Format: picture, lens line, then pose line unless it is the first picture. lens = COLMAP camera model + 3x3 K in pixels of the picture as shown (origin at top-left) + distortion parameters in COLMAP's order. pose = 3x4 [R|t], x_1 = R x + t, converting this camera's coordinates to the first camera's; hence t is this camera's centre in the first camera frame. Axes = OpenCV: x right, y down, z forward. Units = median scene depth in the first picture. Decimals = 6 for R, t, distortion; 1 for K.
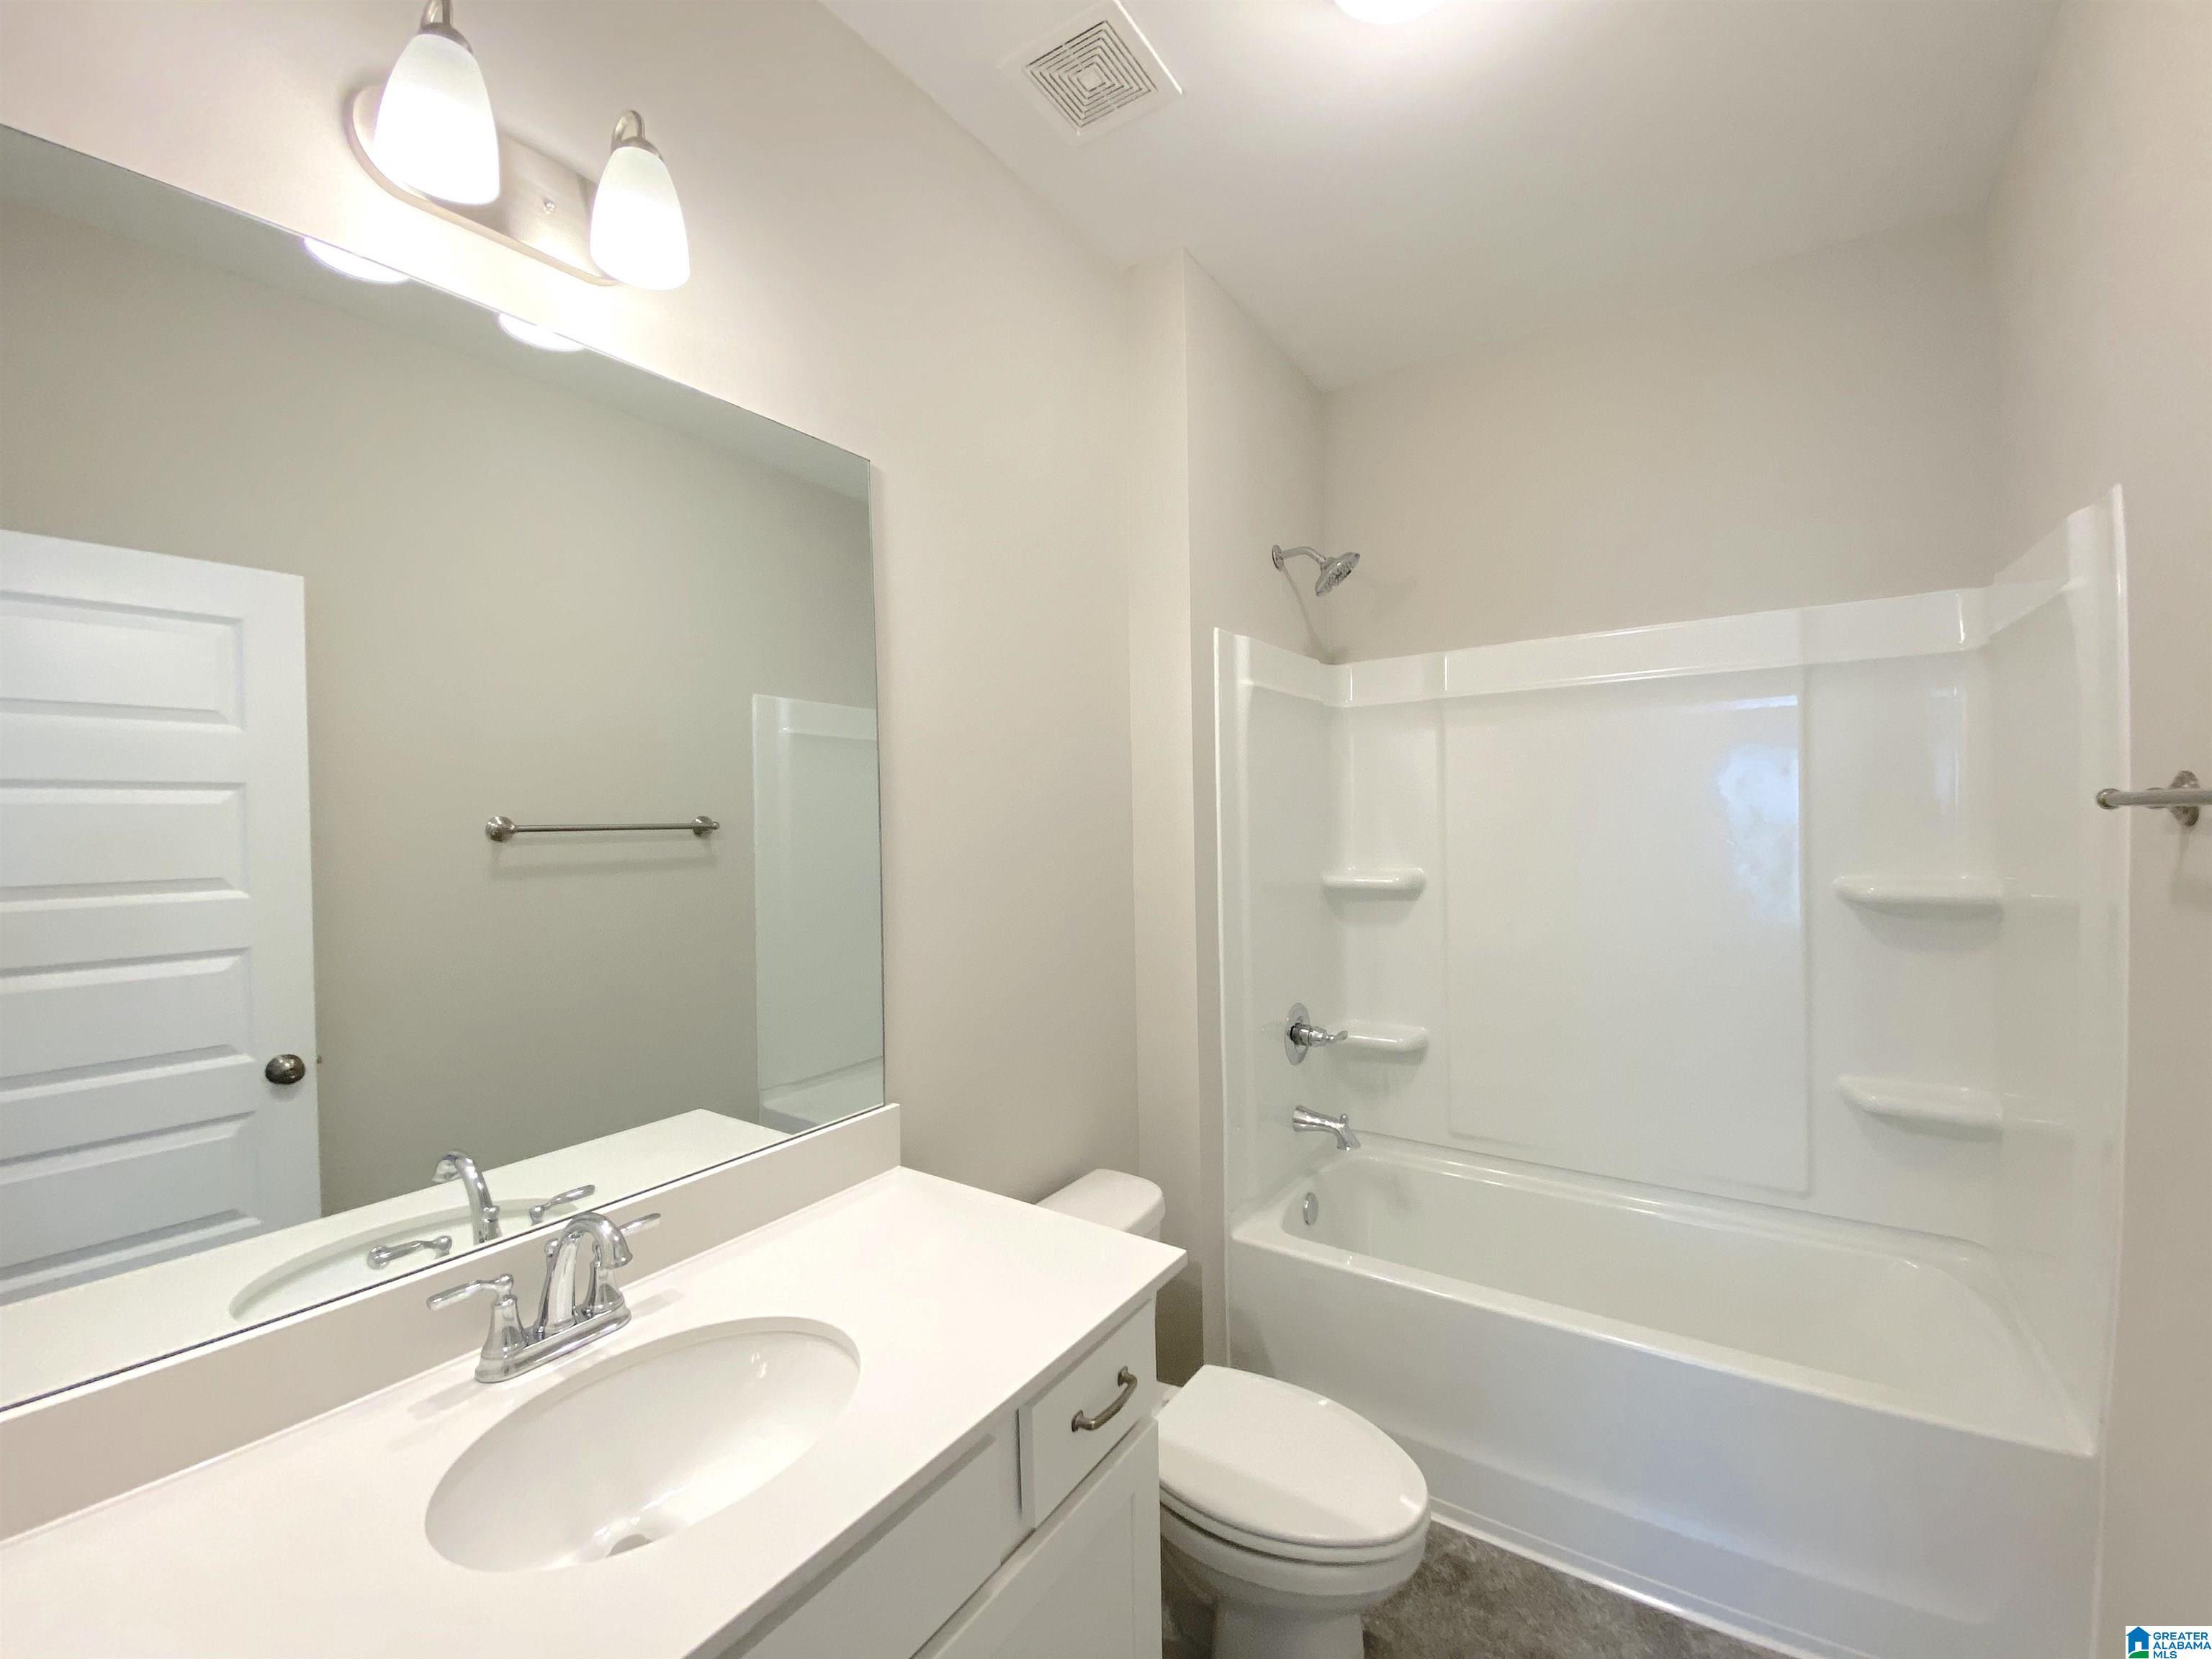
lens RADIAL K [[878.9, 0, 1137.0], [0, 878.9, 826.8], [0, 0, 1]] dist [0.016967, -0.019191]
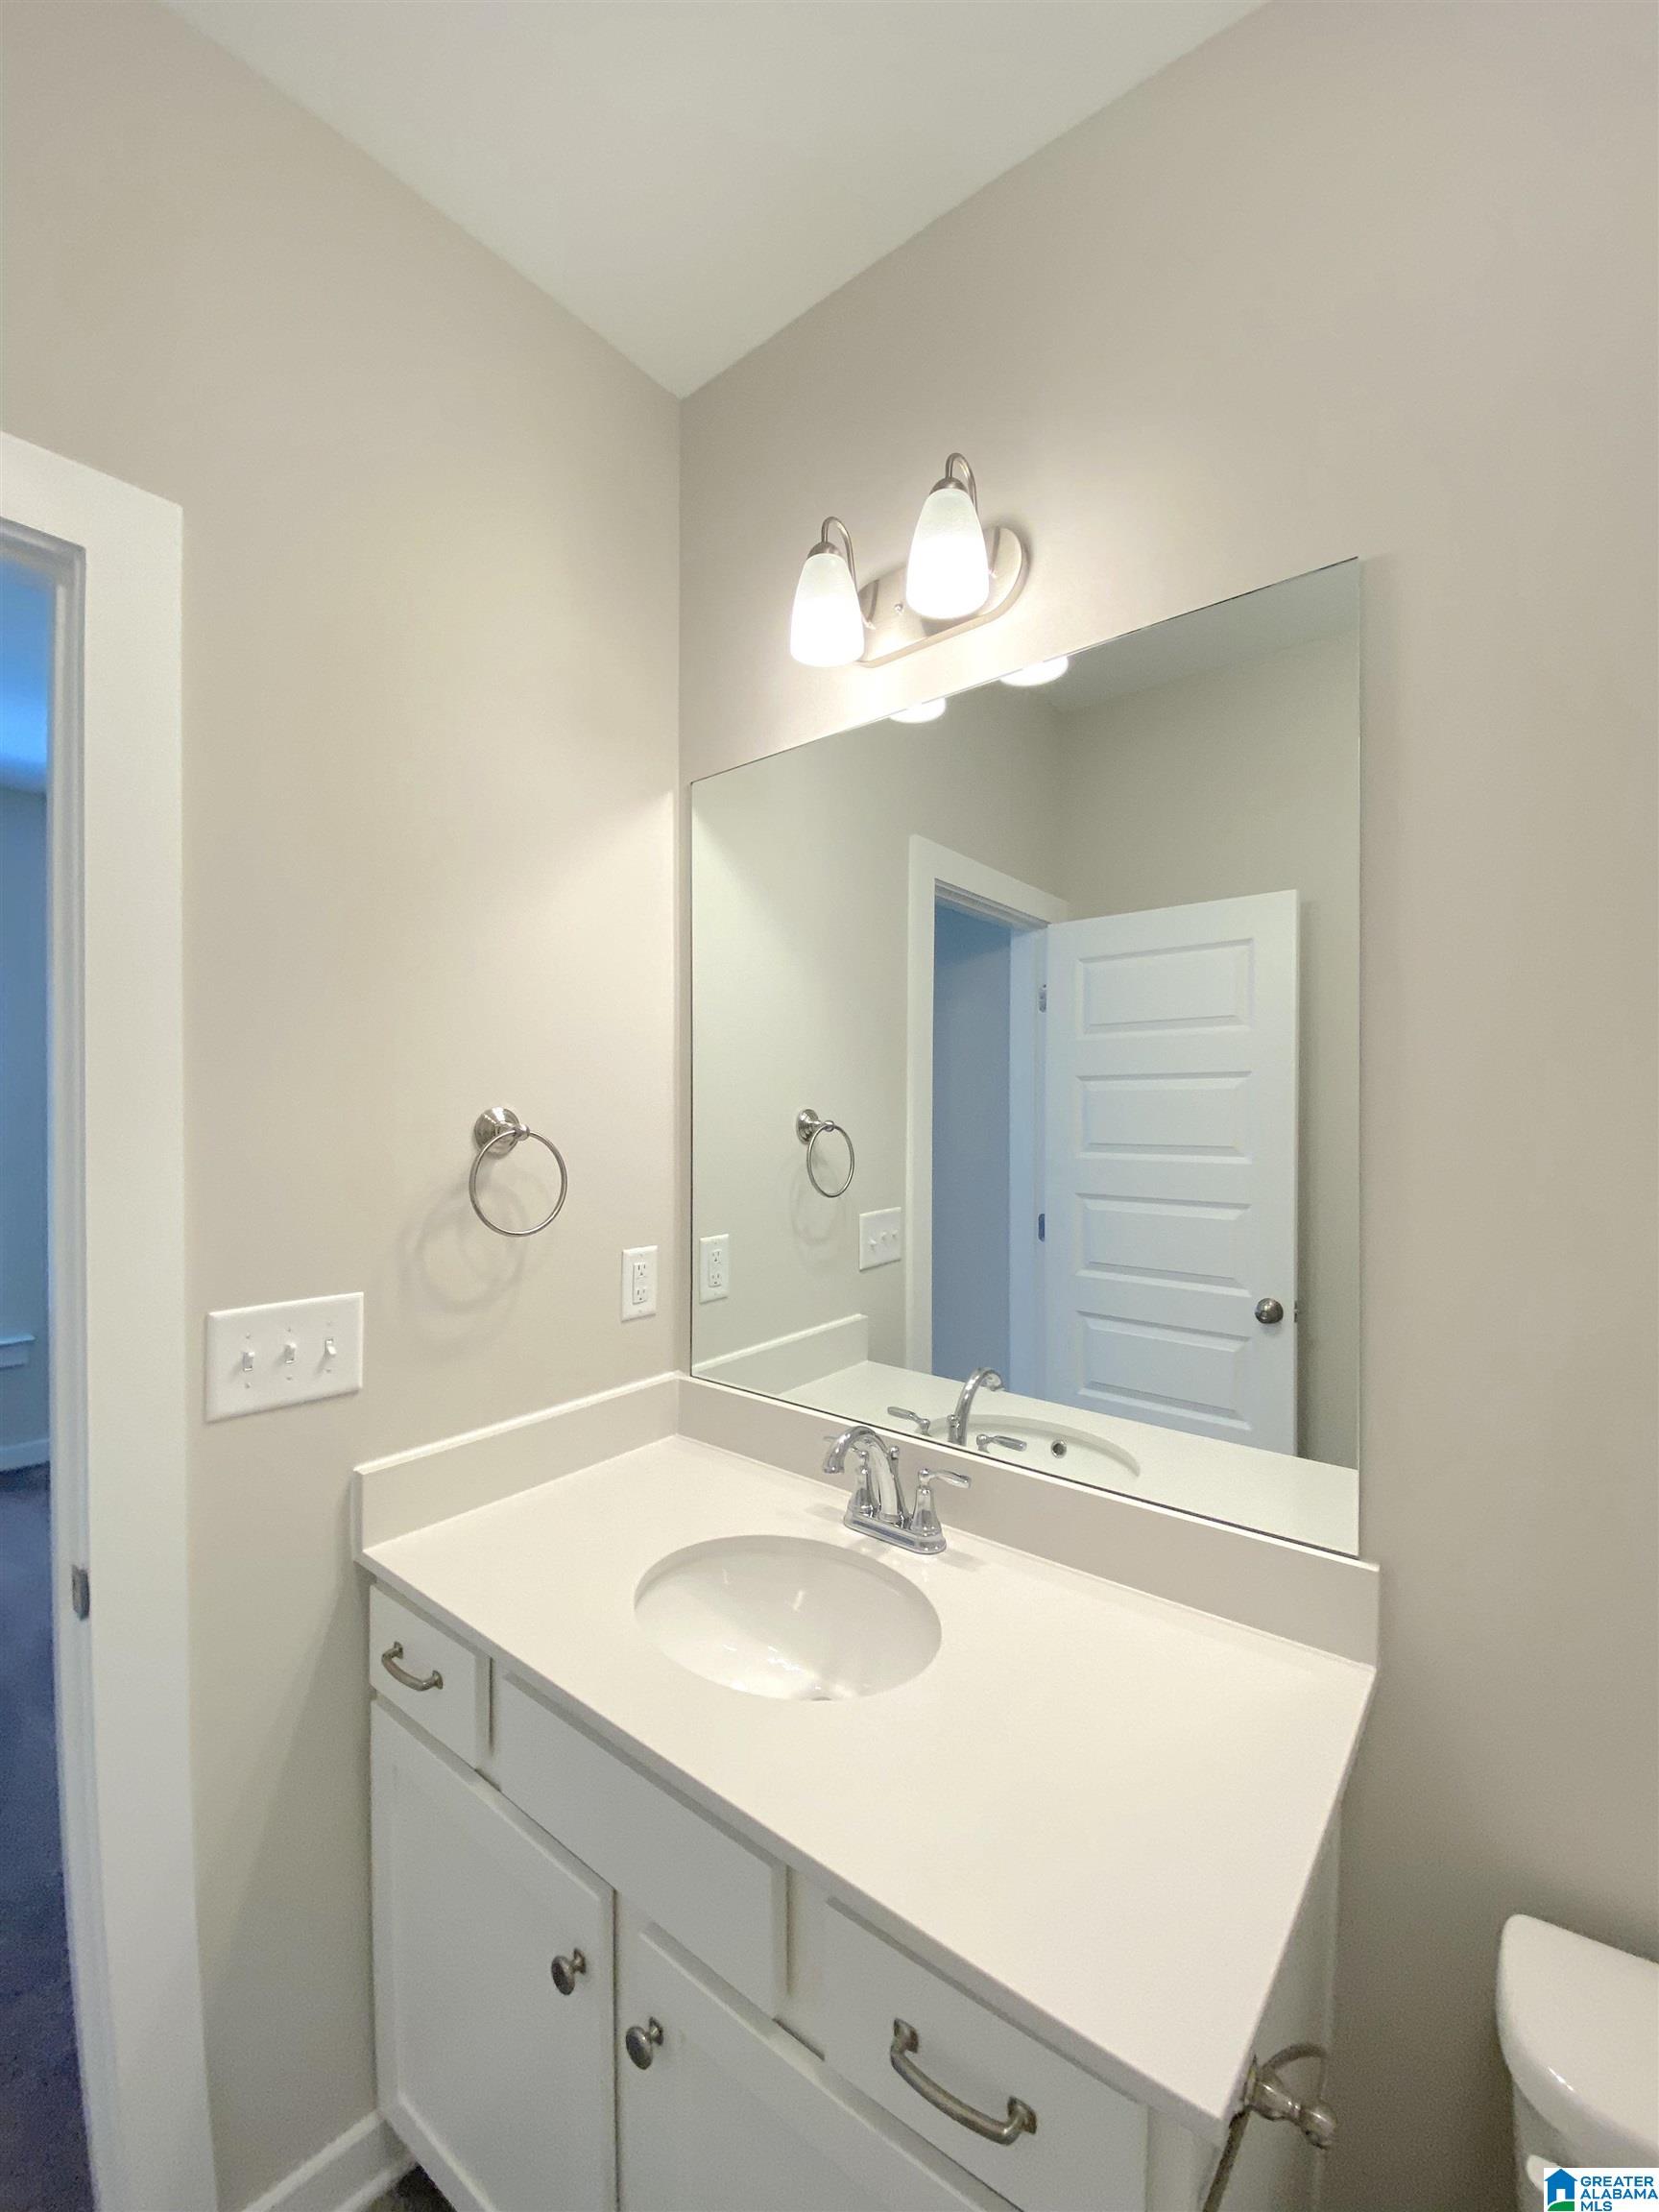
lens RADIAL K [[878.9, 0, 790.5], [0, 878.9, 1112.1], [0, 0, 1]] dist [0.016967, -0.019191]
pose [[-0.091721, 0.019870, -0.995587, 0.416801], [-0.008052, 0.999753, 0.020695, -0.019009], [0.995752, 0.009915, -0.091538, 0.698876]]
